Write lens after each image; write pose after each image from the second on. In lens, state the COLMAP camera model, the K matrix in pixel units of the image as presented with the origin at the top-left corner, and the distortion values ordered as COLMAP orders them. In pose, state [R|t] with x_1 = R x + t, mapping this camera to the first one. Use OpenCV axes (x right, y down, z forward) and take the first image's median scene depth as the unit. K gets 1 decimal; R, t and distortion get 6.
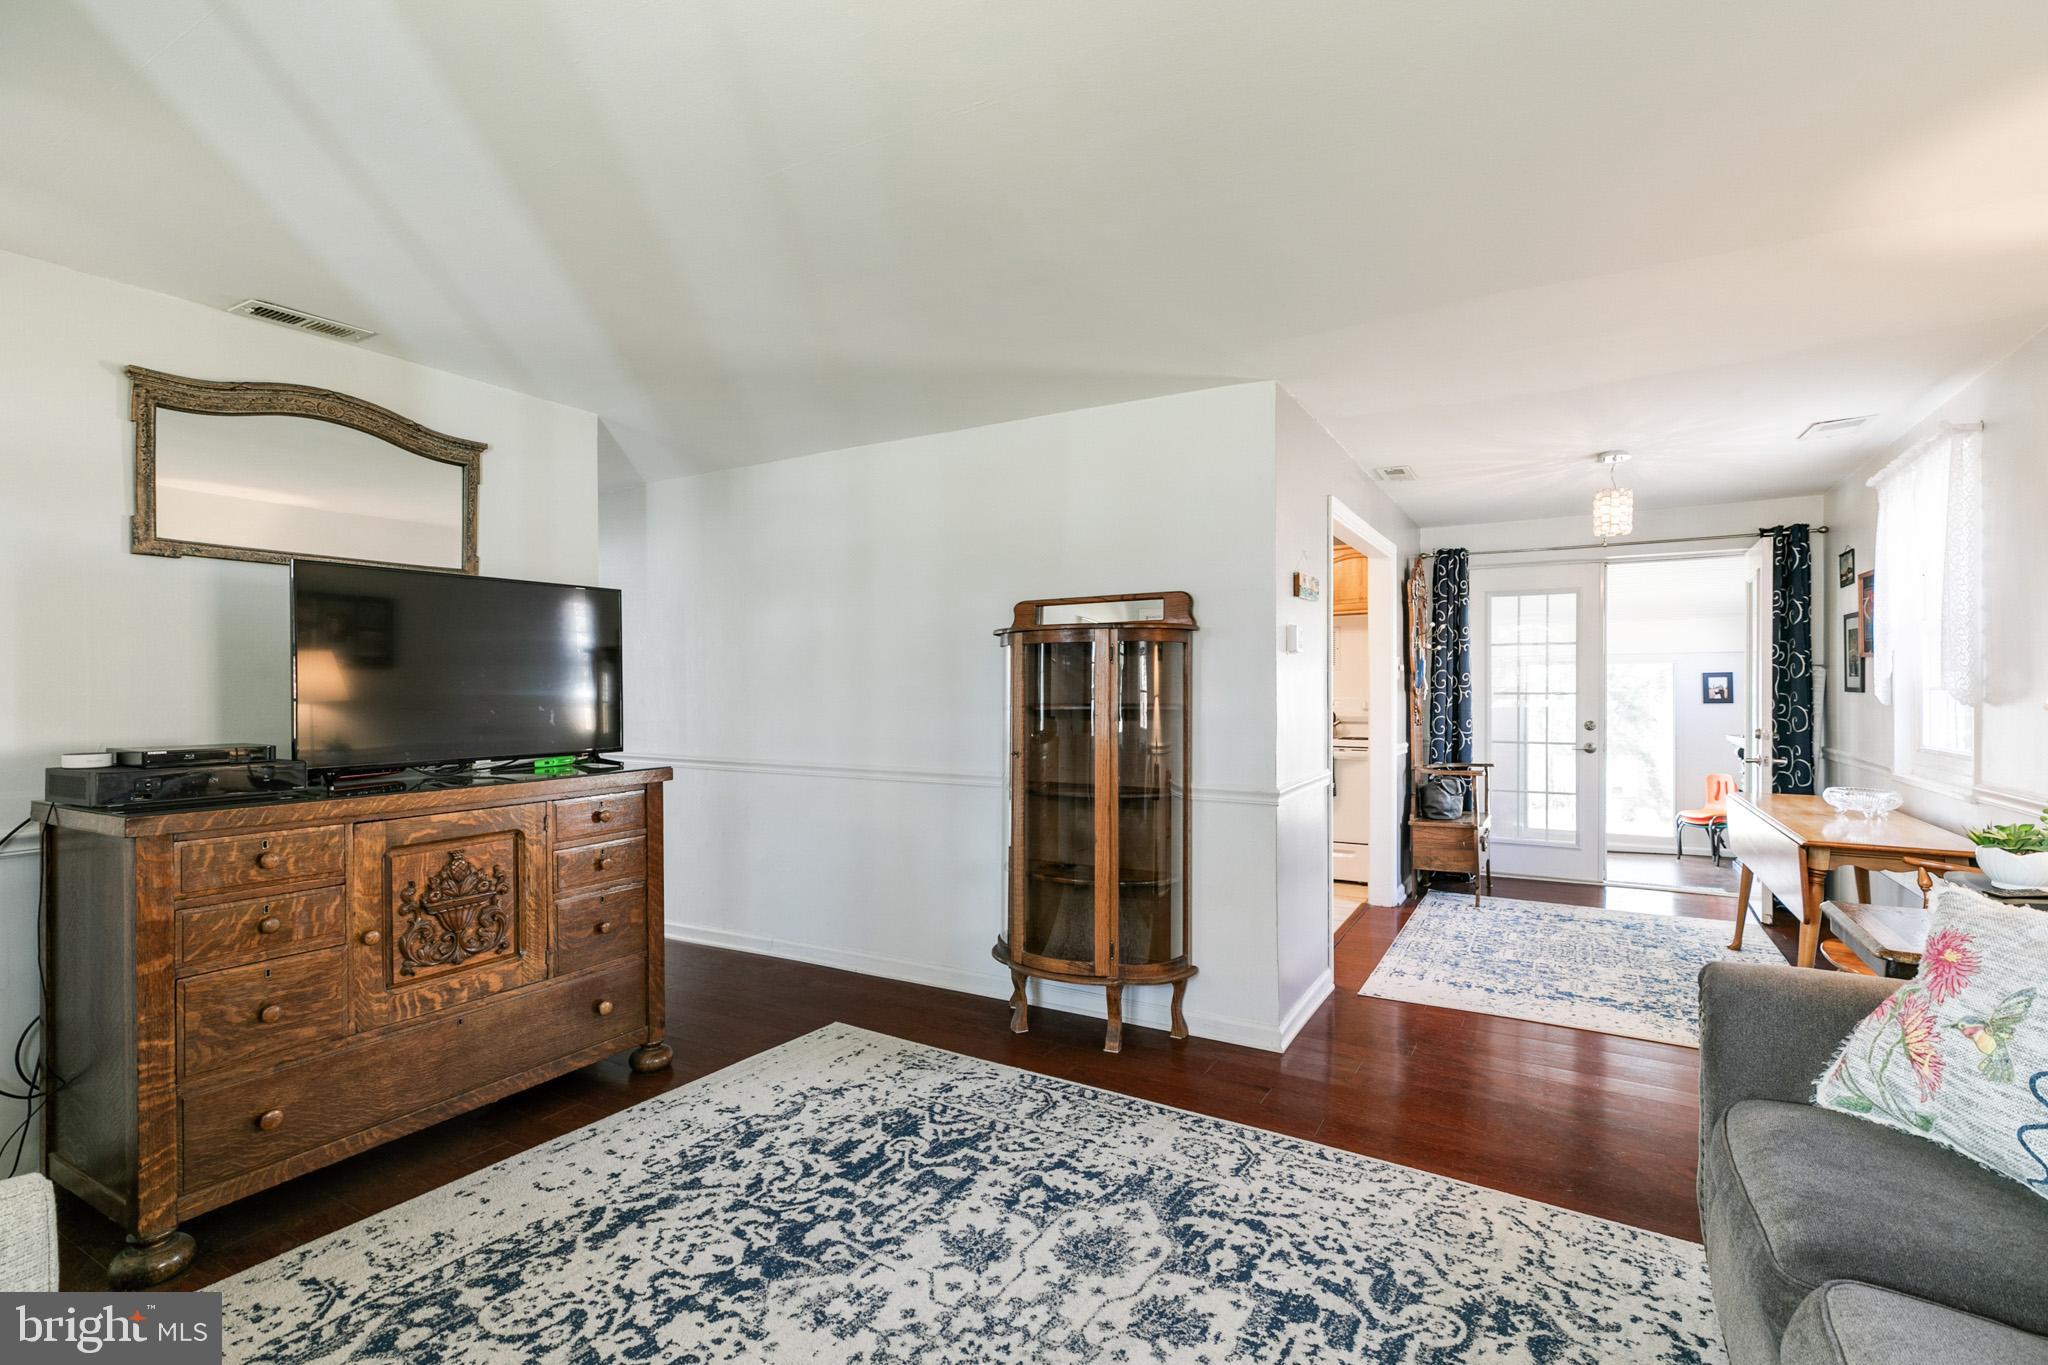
lens RADIAL K [[935.5, 0, 1027.3], [0, 935.5, 691.8], [0, 0, 1]] dist [0.003525, 0.000572]
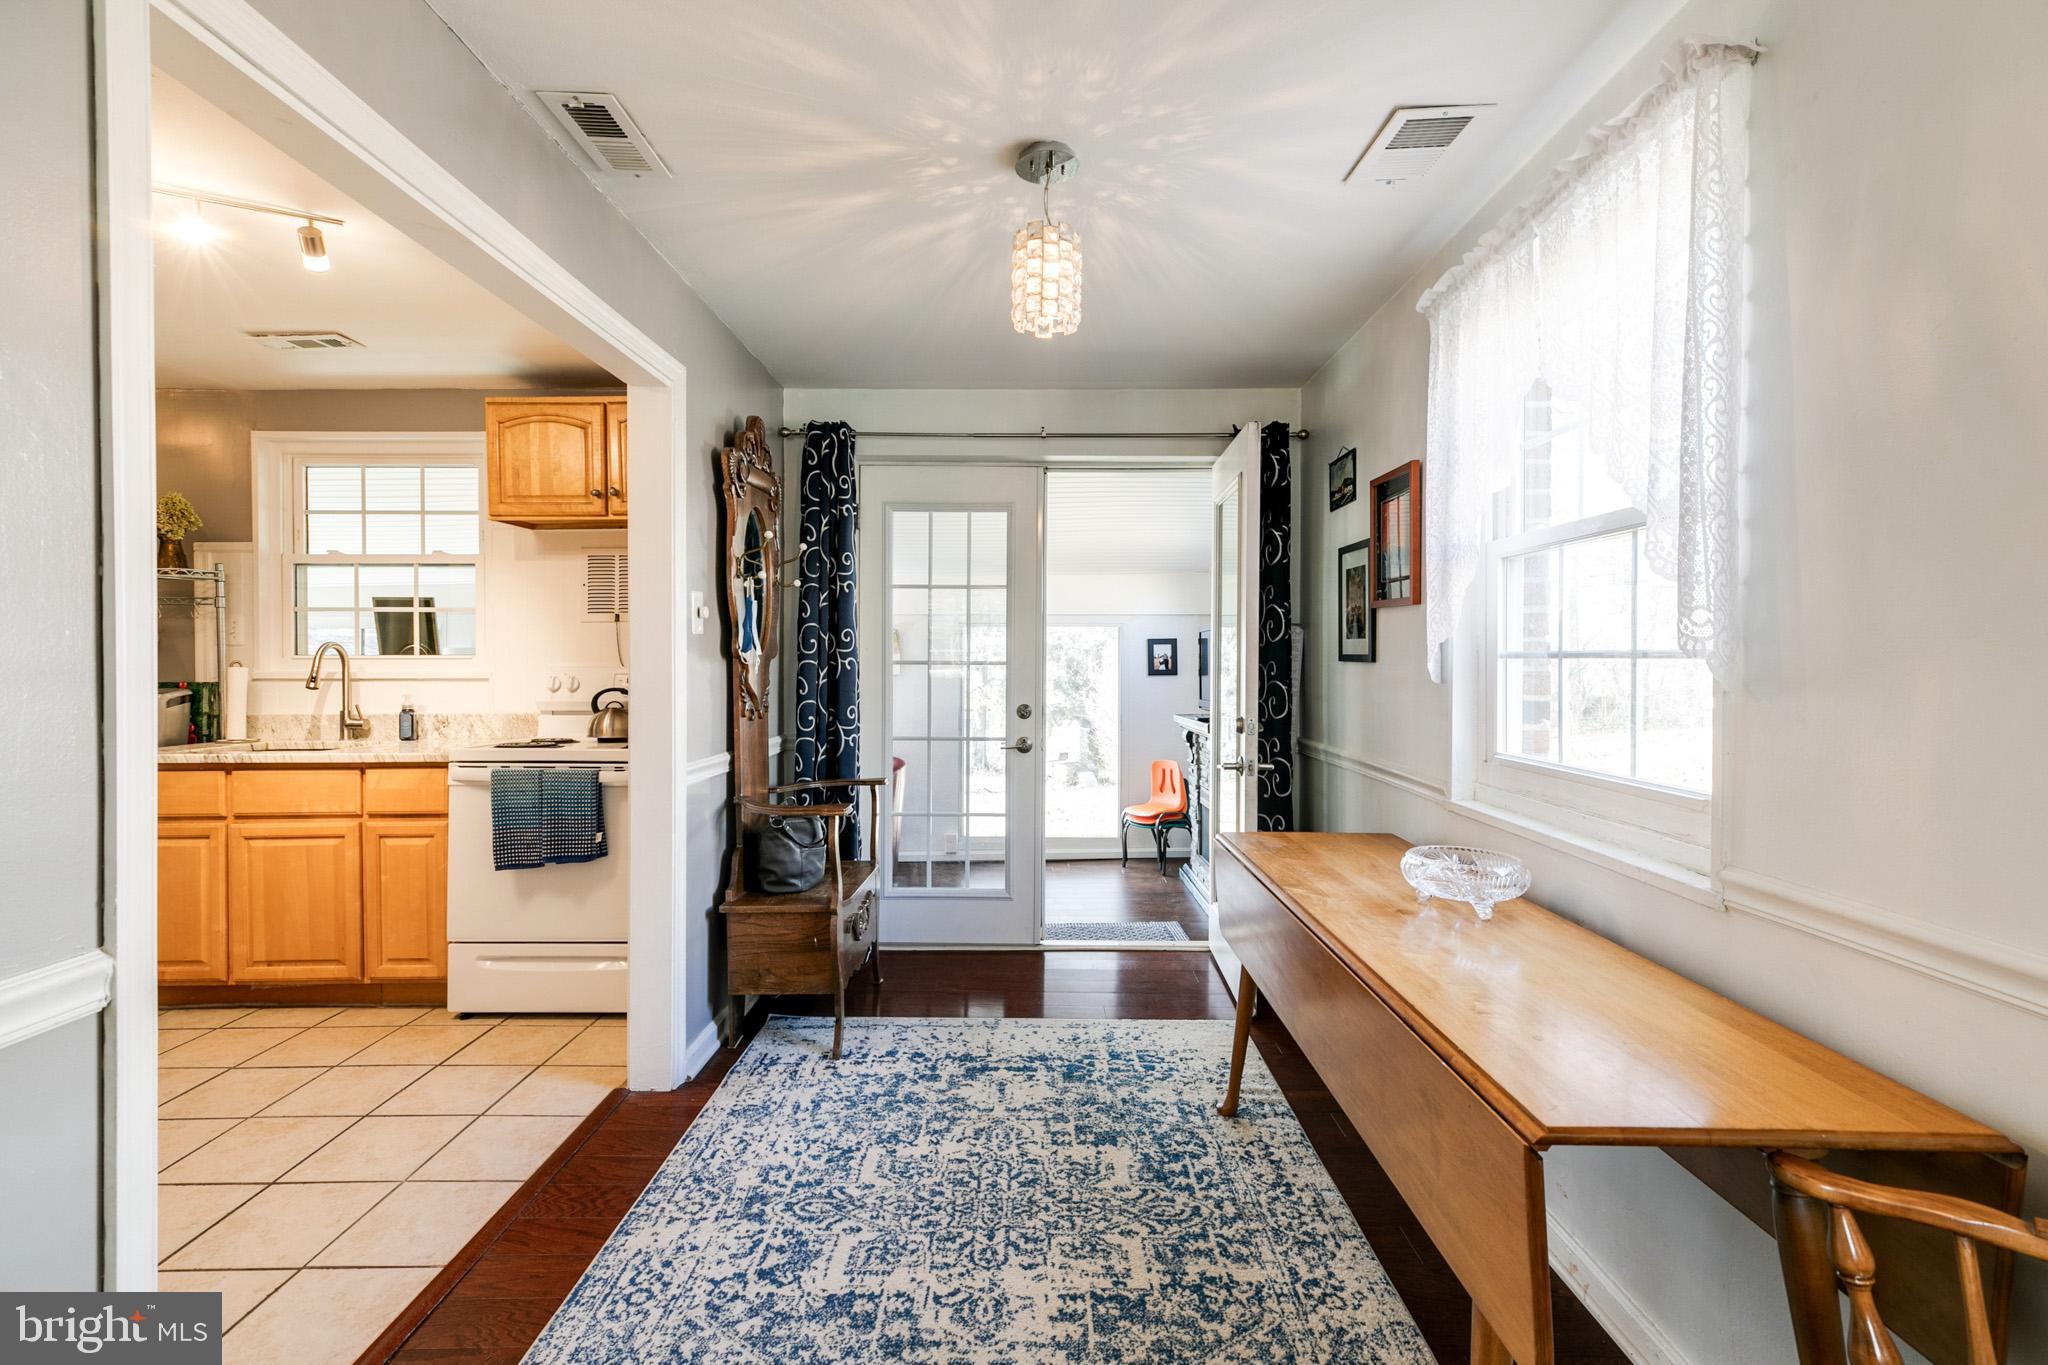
lens RADIAL K [[945.5, 0, 1023.1], [0, 945.5, 668.3], [0, 0, 1]] dist [0.001762, 0.000180]
pose [[0.869051, 0.000135, 0.494723, 0.625609], [-0.003805, 0.999972, 0.006411, 0.003044], [-0.494708, -0.007454, 0.869027, 0.975050]]
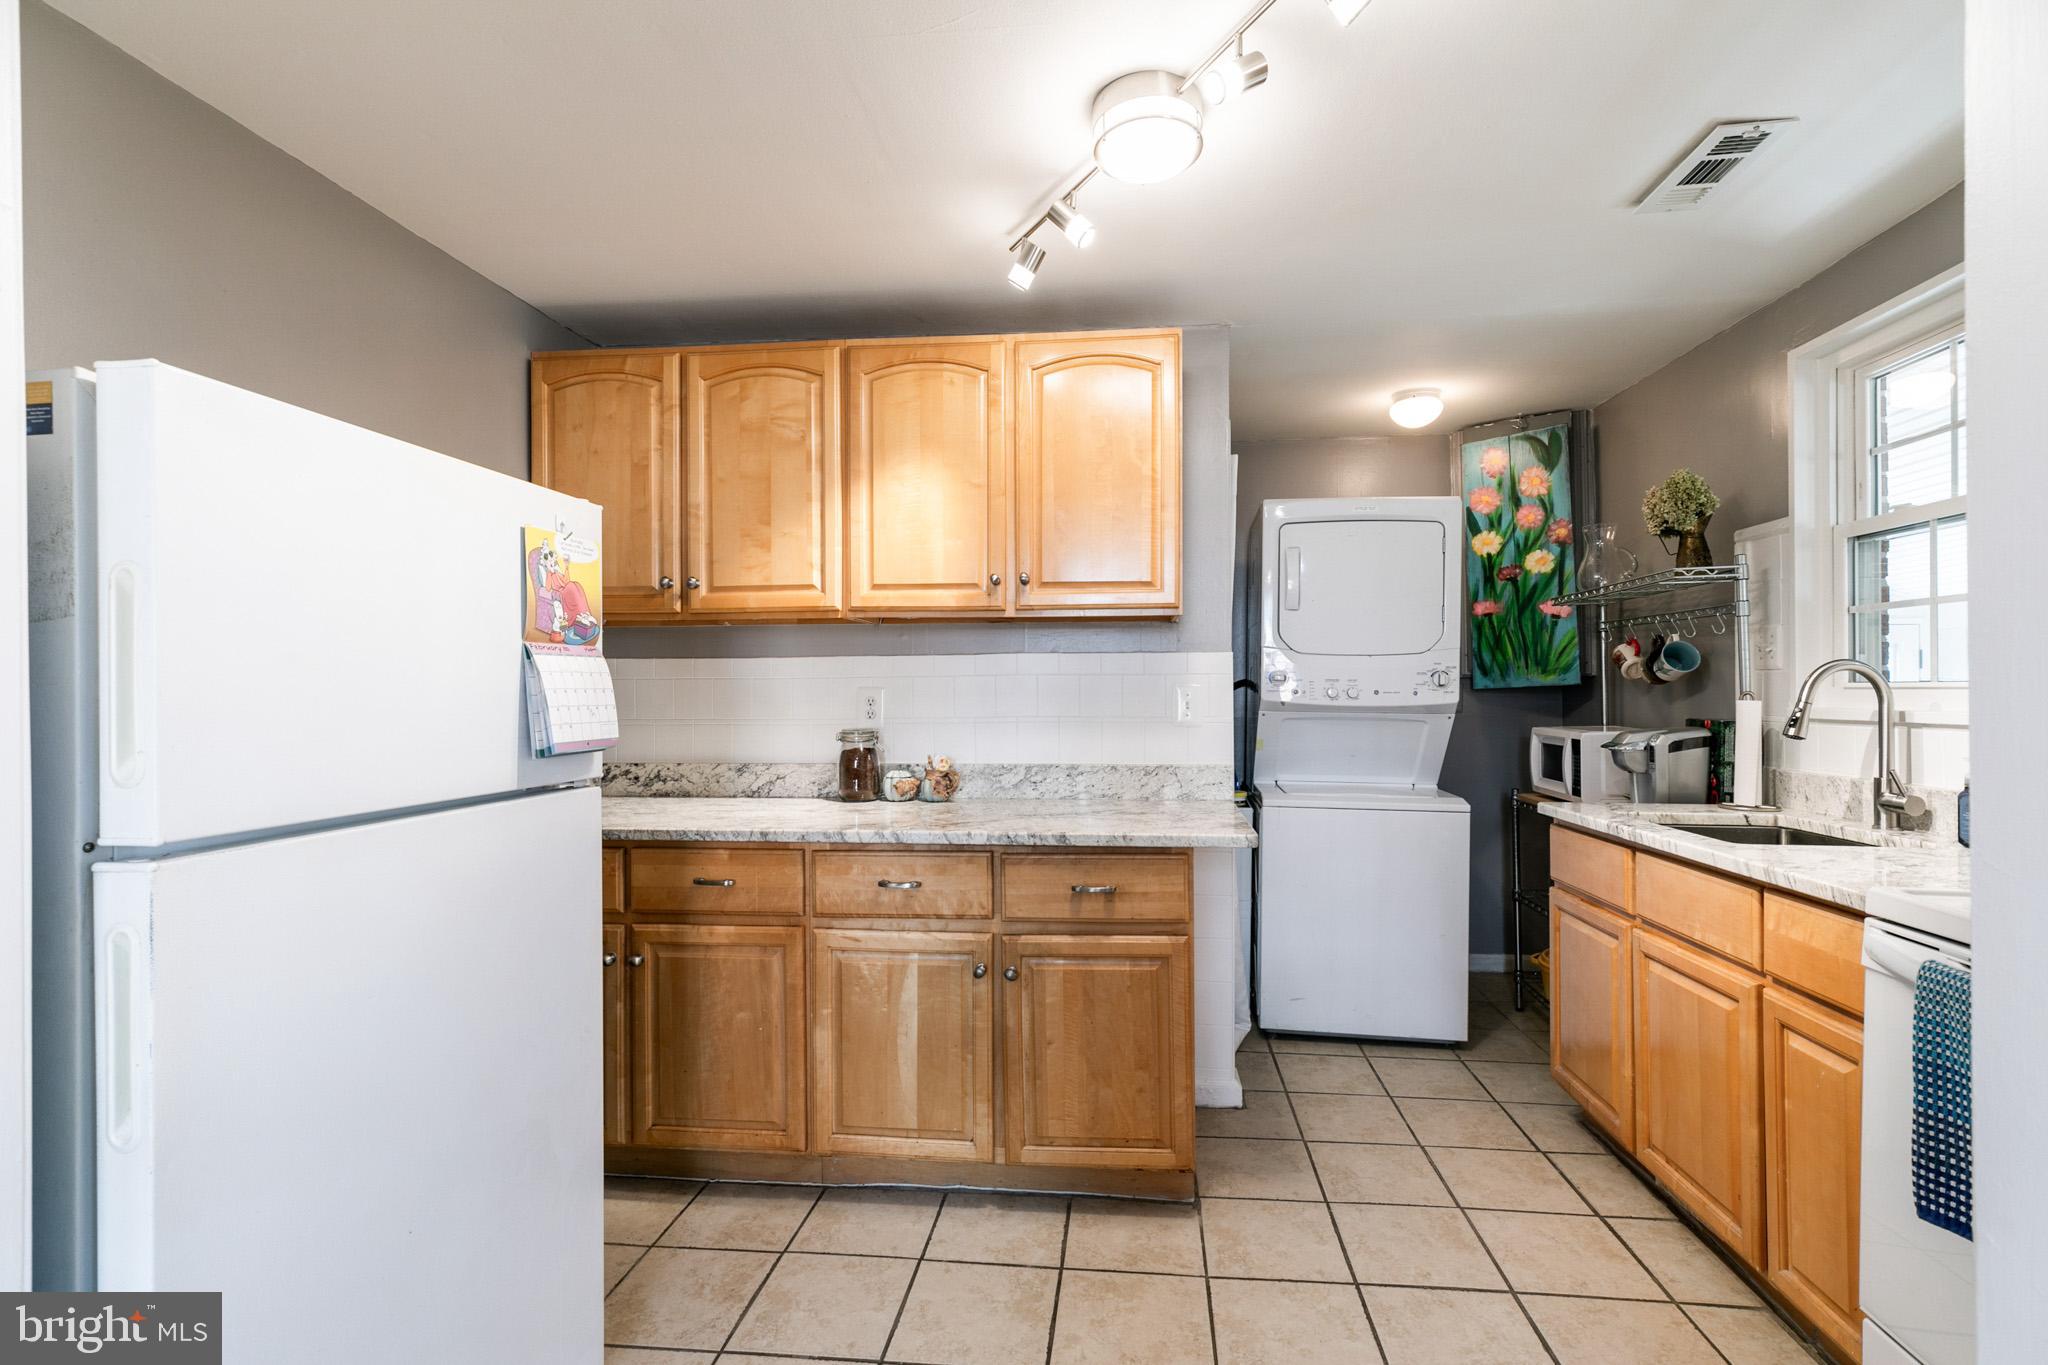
lens RADIAL K [[927.1, 0, 1049.5], [0, 927.1, 686.8], [0, 0, 1]] dist [0.009957, -0.000023]
pose [[0.406378, 0.001096, -0.913704, 0.894069], [0.000357, 0.999999, 0.001358, -0.000686], [0.913705, -0.000878, 0.406377, 1.747066]]
